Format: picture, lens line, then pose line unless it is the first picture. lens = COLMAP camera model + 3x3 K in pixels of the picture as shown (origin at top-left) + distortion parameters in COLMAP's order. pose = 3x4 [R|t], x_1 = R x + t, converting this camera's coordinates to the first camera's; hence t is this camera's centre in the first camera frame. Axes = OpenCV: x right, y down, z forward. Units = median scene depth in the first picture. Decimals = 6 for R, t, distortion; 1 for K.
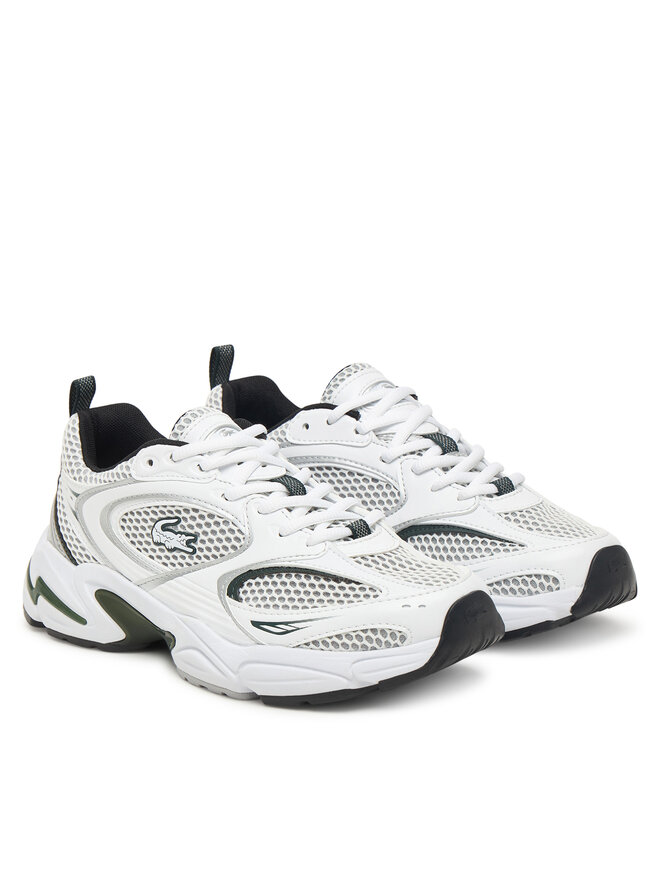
lens RADIAL K [[2145.1, 0, 329.8], [0, 2145.1, 440.0], [0, 0, 1]] dist [-0.059448, 0.000000]
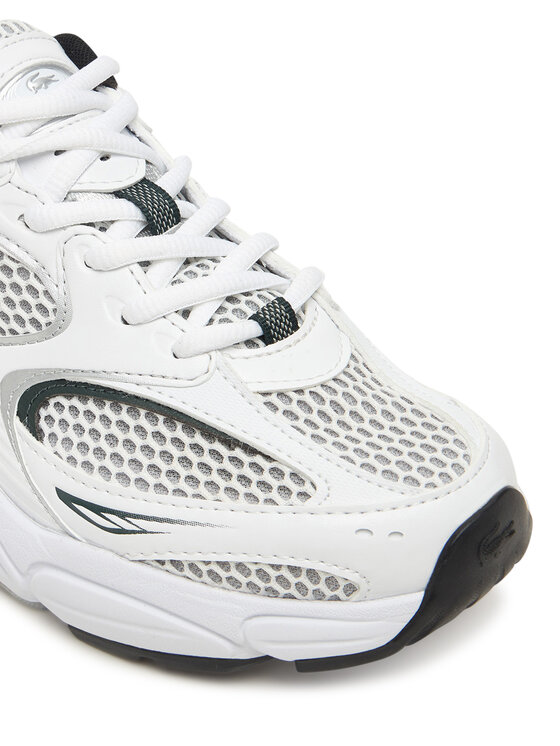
lens RADIAL K [[1676.3, 0, 281.2], [0, 1676.3, 372.8], [0, 0, 1]] dist [-0.219478, 0.000000]
pose [[0.995073, 0.072476, 0.067649, -0.011802], [-0.090032, 0.946301, 0.310499, -0.073138], [-0.041512, -0.315060, 0.948164, 0.623554]]
